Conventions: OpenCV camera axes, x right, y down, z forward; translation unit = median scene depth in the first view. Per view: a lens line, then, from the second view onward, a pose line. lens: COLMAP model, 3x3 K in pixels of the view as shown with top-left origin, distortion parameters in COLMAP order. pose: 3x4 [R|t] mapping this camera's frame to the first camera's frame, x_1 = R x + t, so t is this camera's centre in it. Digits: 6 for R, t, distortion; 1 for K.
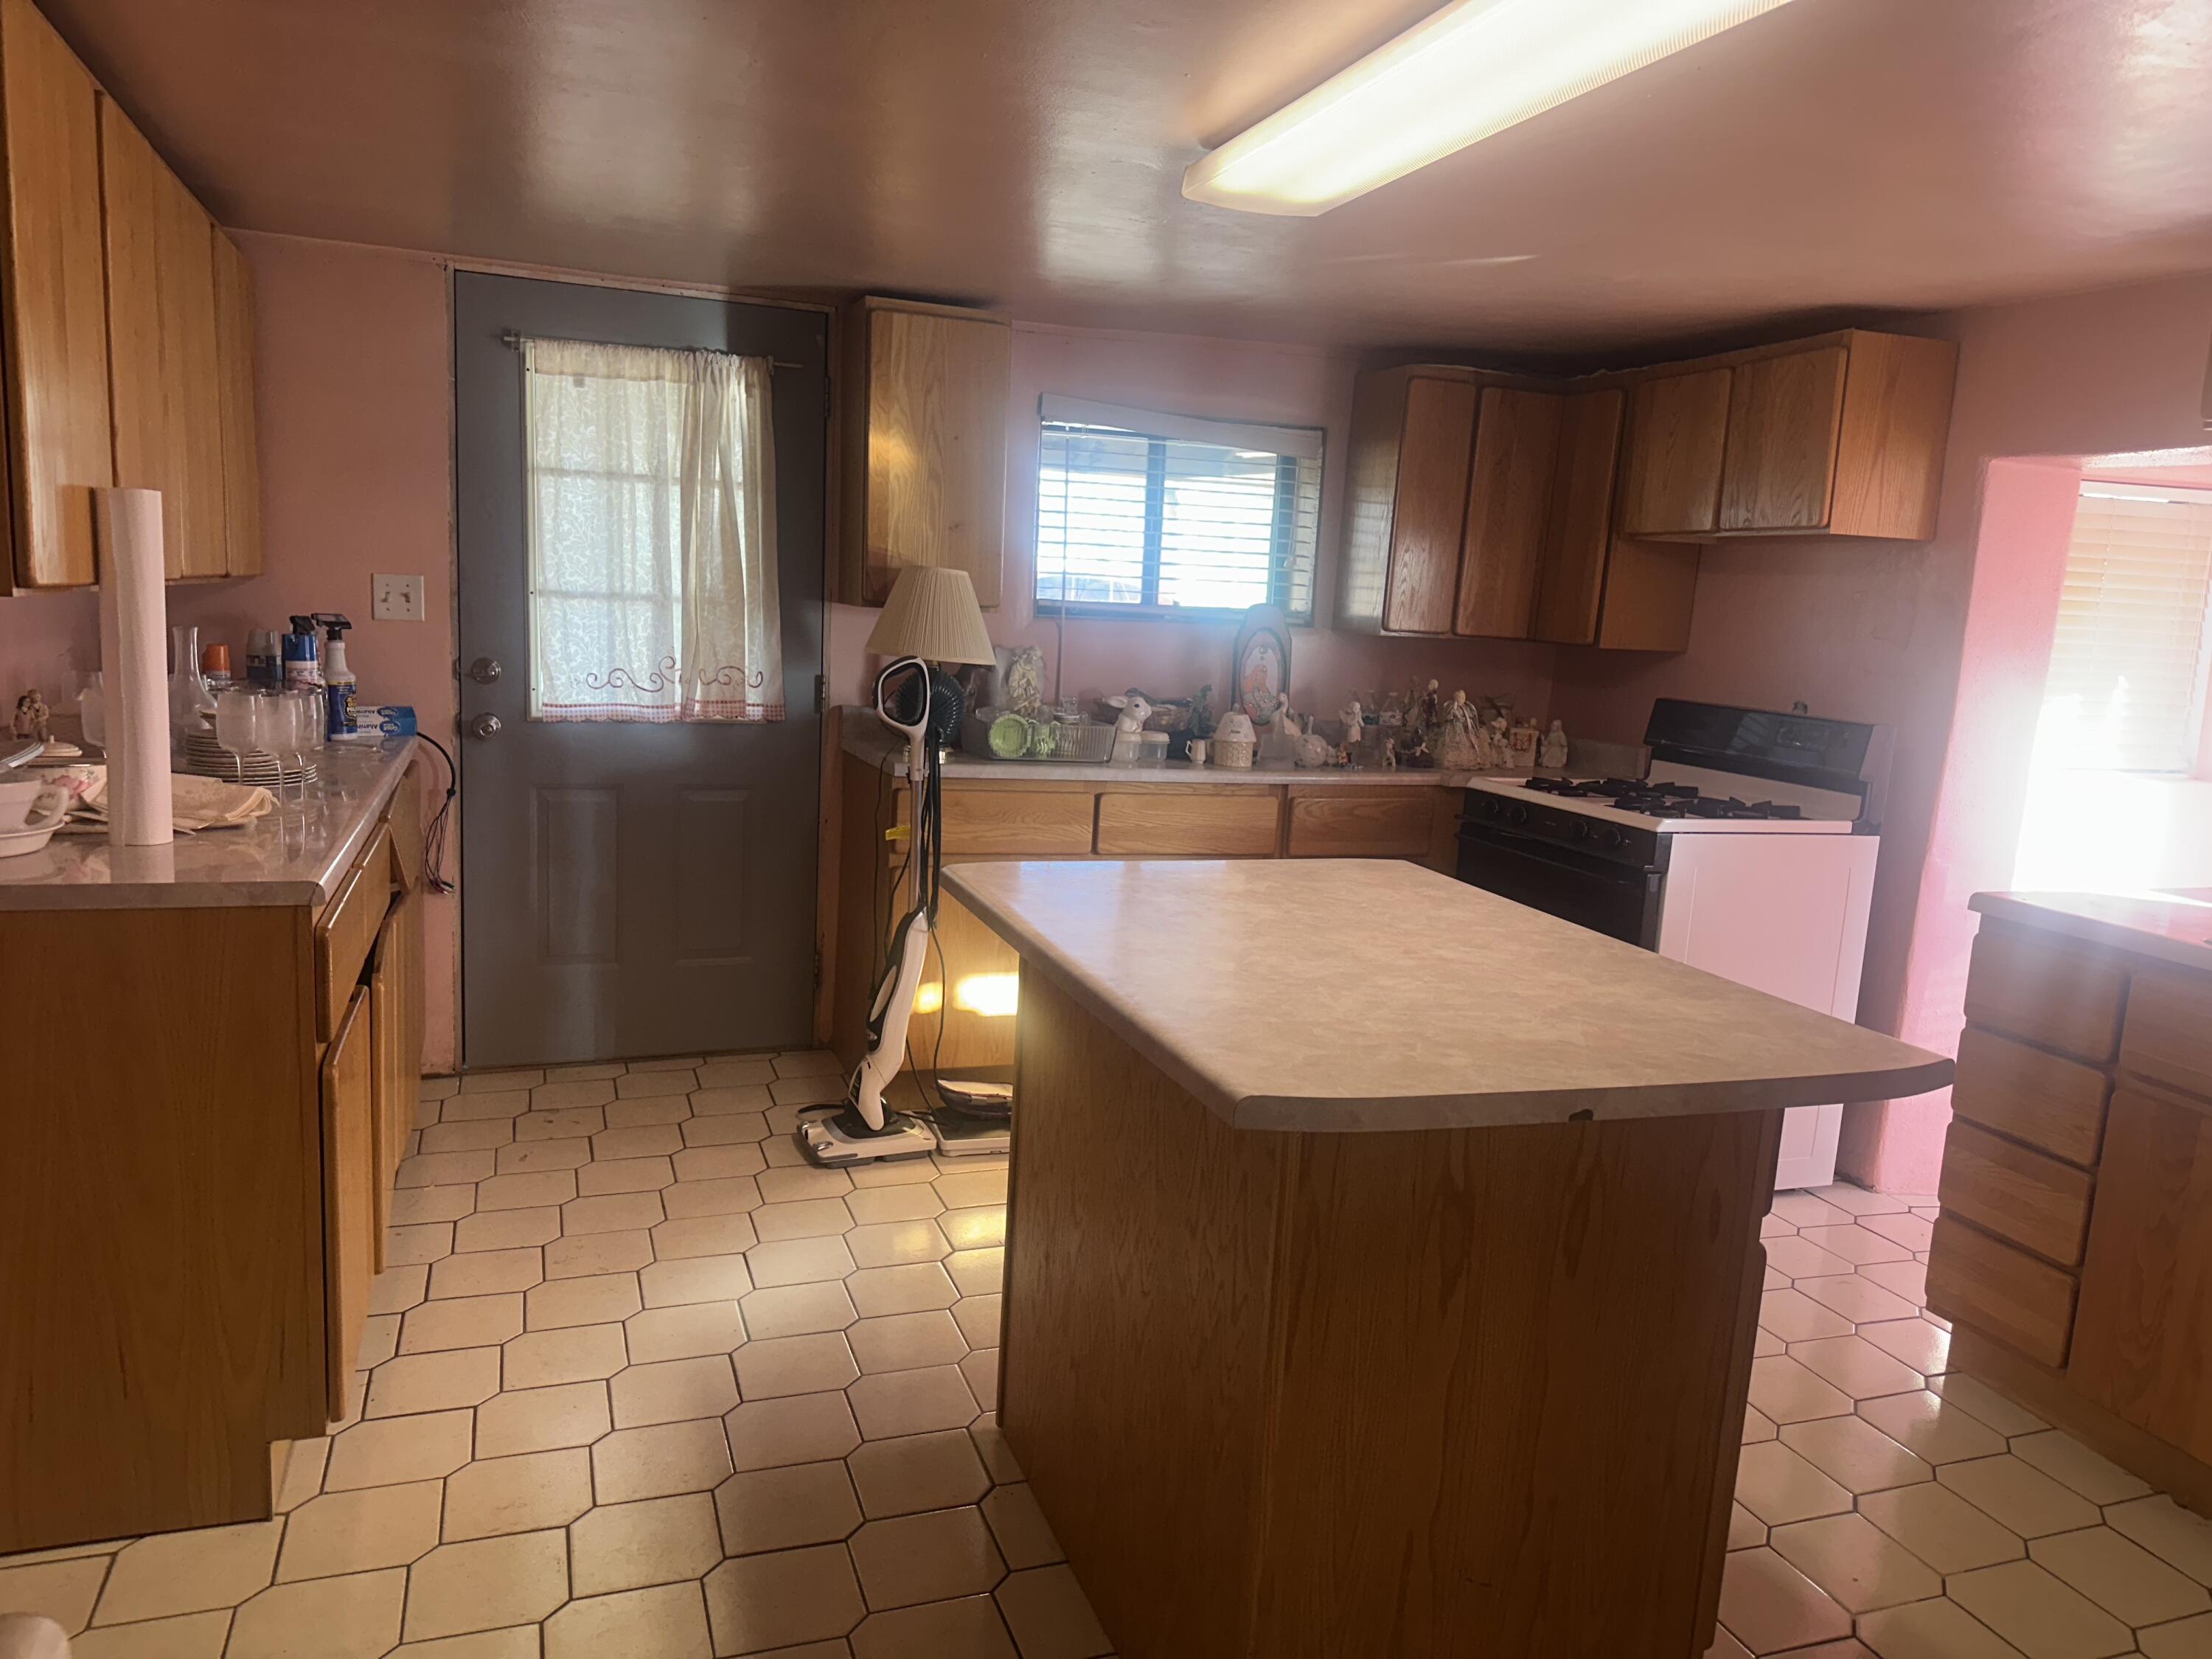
lens RADIAL K [[1538.9, 0, 1097.9], [0, 1538.9, 833.7], [0, 0, 1]] dist [0.083519, -0.128518]
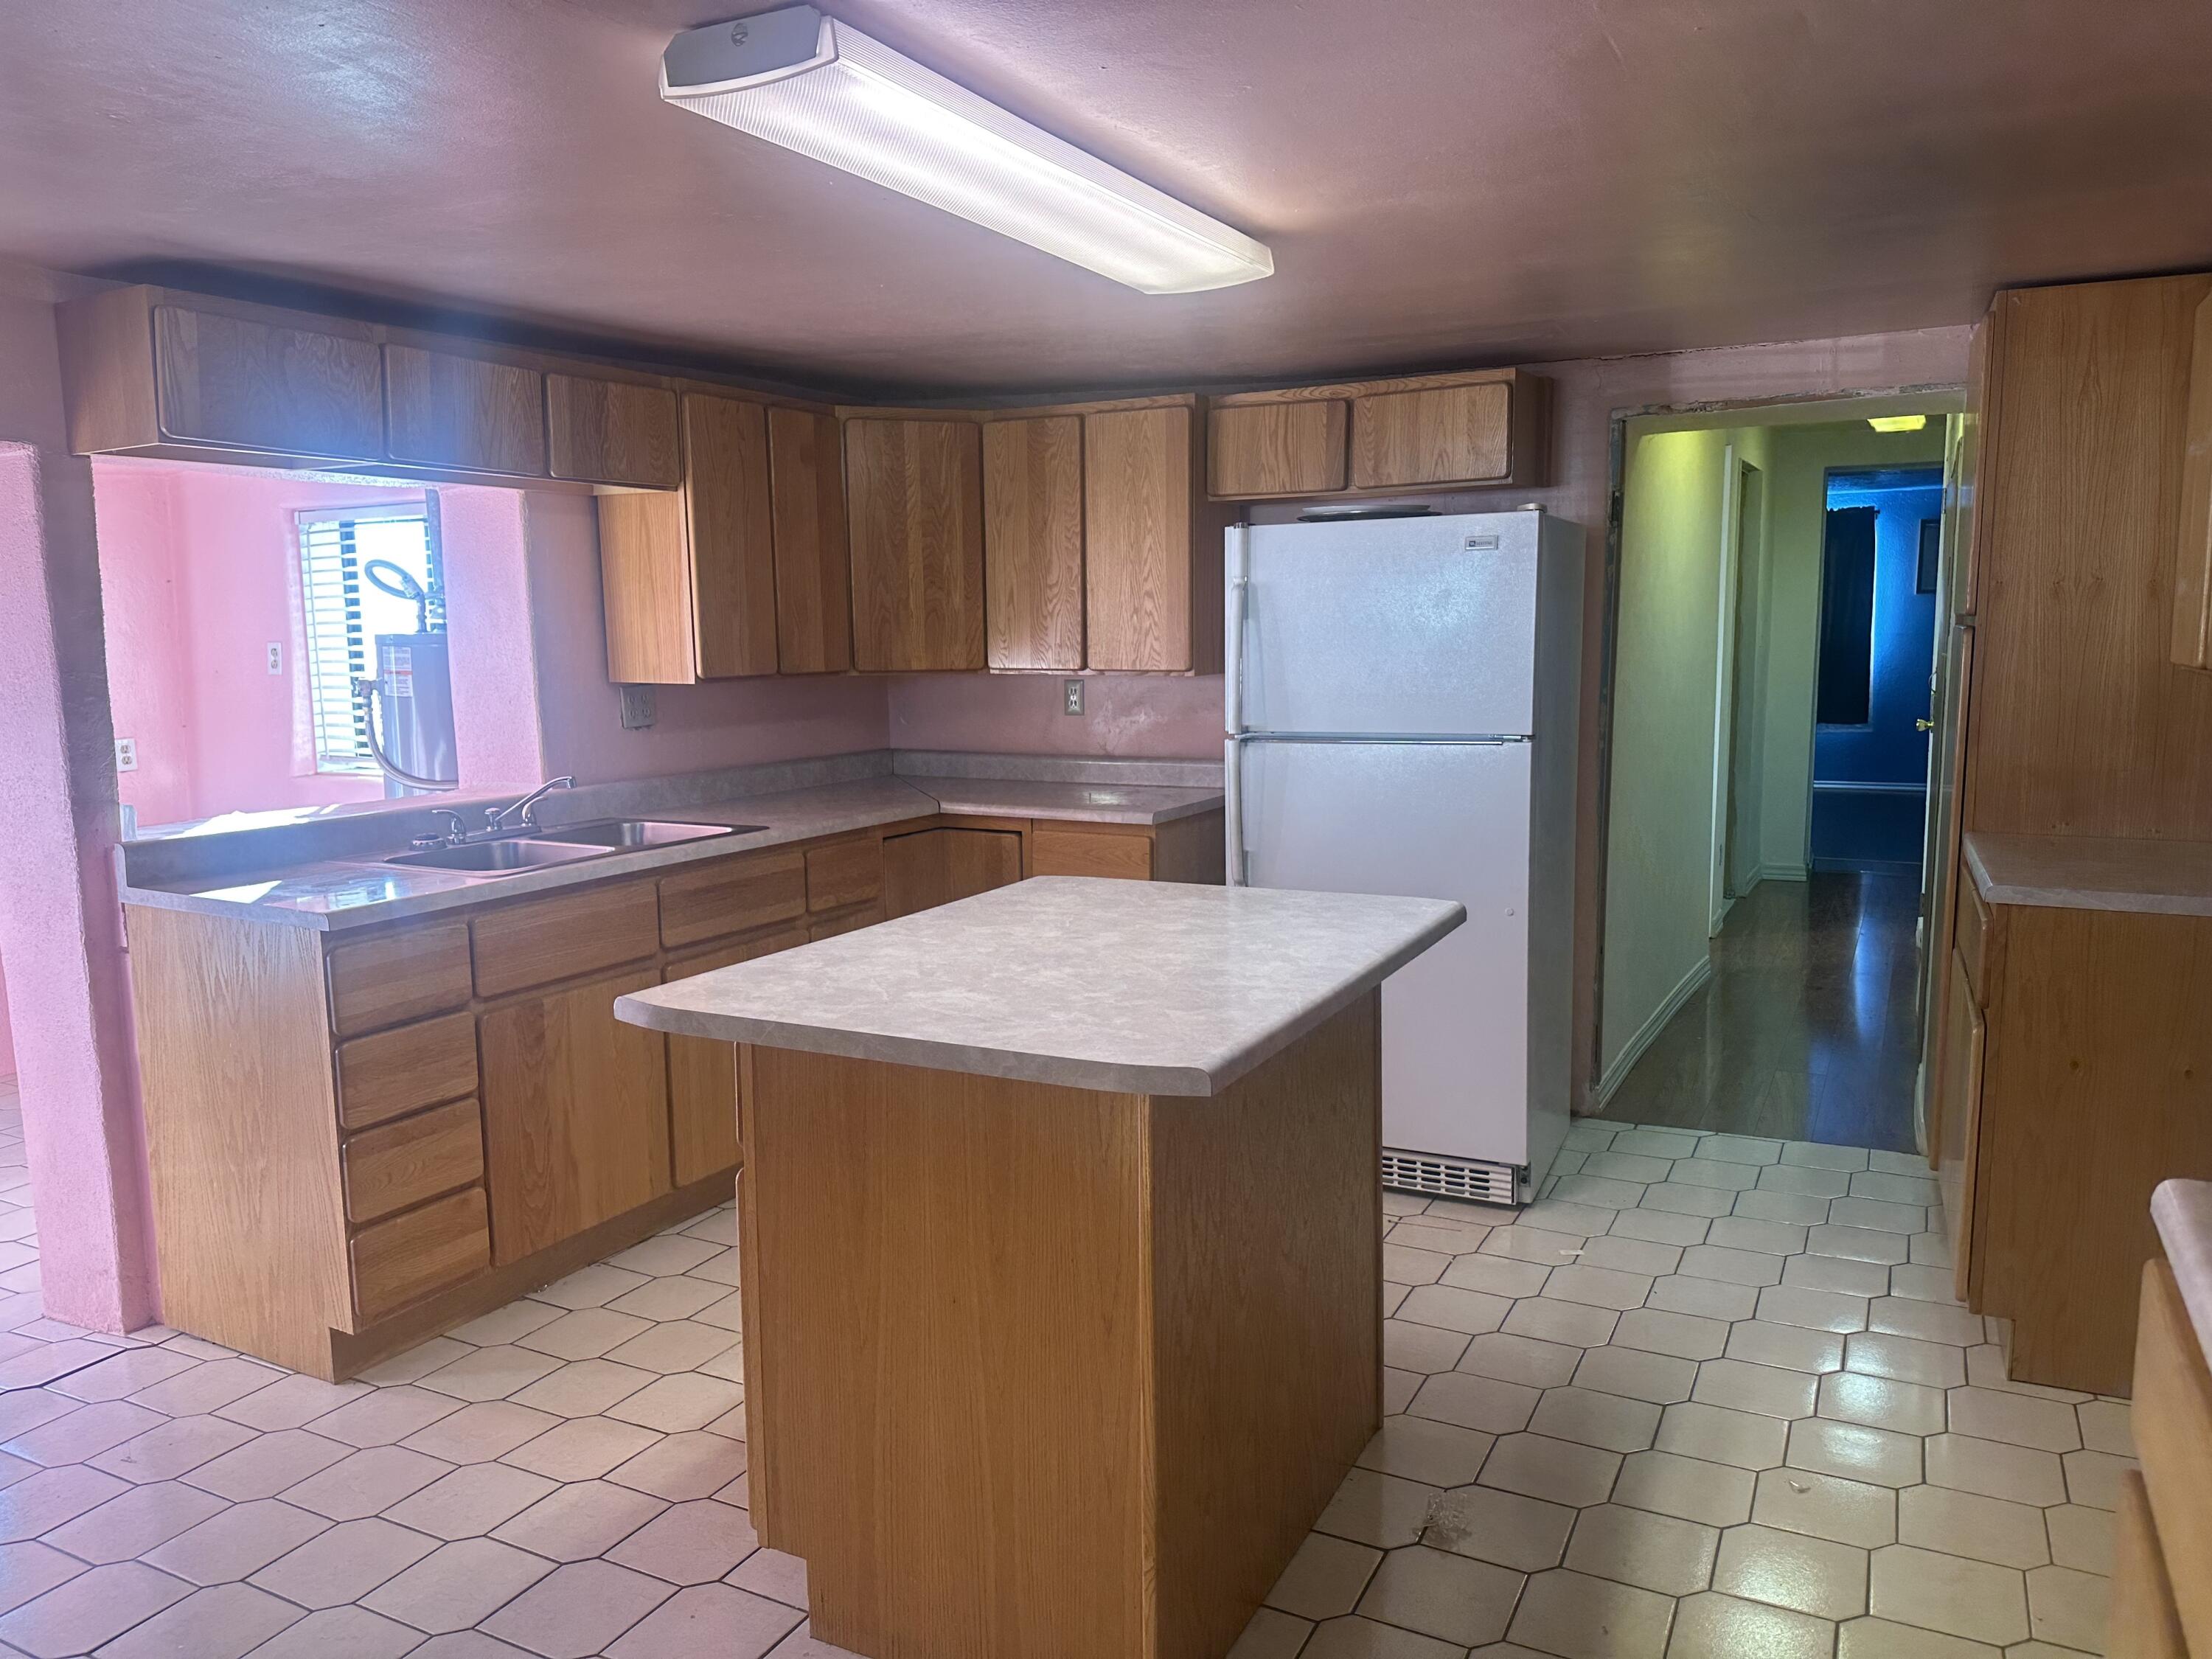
lens RADIAL K [[1538.9, 0, 1097.9], [0, 1538.9, 833.7], [0, 0, 1]] dist [0.083519, -0.128518]
pose [[-0.676109, -0.144179, 0.722557, -0.683531], [0.092593, 0.956267, 0.277454, -0.342704], [-0.730960, 0.254493, -0.633191, 1.708377]]
